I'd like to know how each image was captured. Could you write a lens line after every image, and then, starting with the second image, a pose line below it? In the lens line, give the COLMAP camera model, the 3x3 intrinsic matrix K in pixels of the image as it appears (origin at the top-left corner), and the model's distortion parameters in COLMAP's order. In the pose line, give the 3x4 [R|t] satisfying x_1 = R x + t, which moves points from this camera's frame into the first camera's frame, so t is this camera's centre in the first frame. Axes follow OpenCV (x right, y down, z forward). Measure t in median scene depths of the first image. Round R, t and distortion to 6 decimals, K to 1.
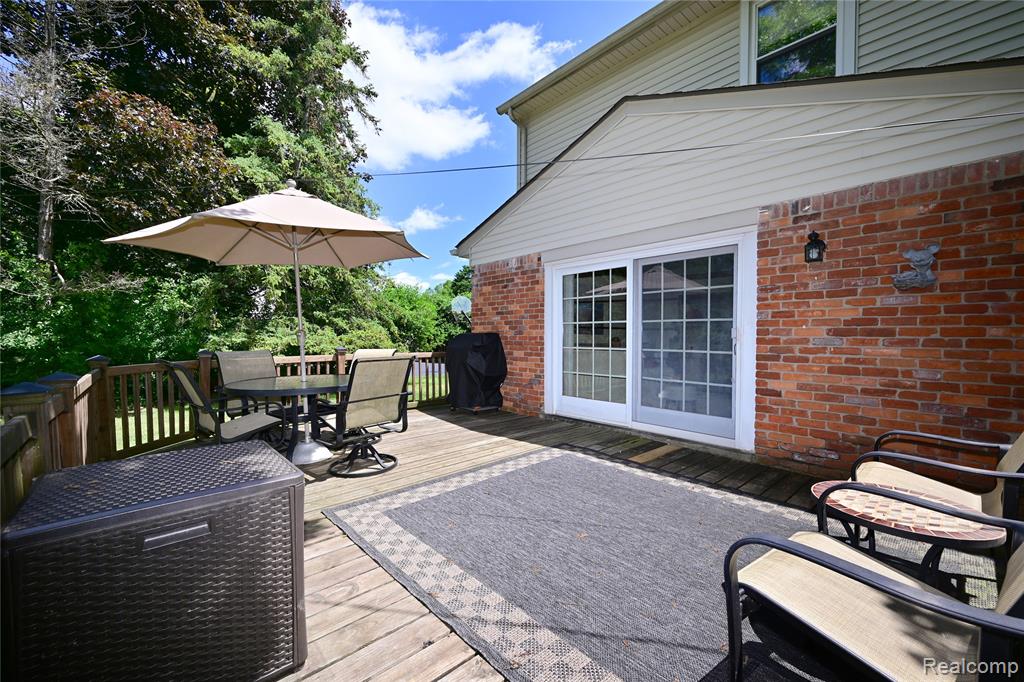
lens RADIAL K [[414.9, 0, 510.7], [0, 414.9, 347.7], [0, 0, 1]] dist [0.000525, 0.000426]
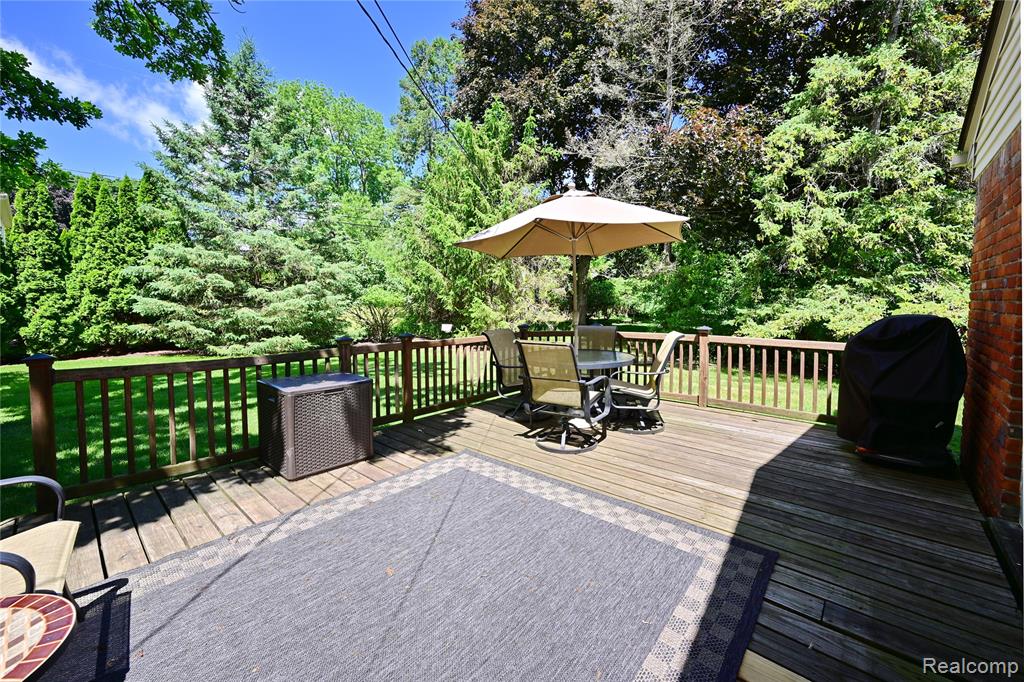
lens RADIAL K [[399.7, 0, 521.0], [0, 399.7, 303.4], [0, 0, 1]] dist [-0.001510, -0.000098]
pose [[0.128099, 0.004800, -0.991750, 0.679689], [-0.023591, 0.999720, 0.001792, -0.078822], [0.991481, 0.023167, 0.128176, 0.753760]]
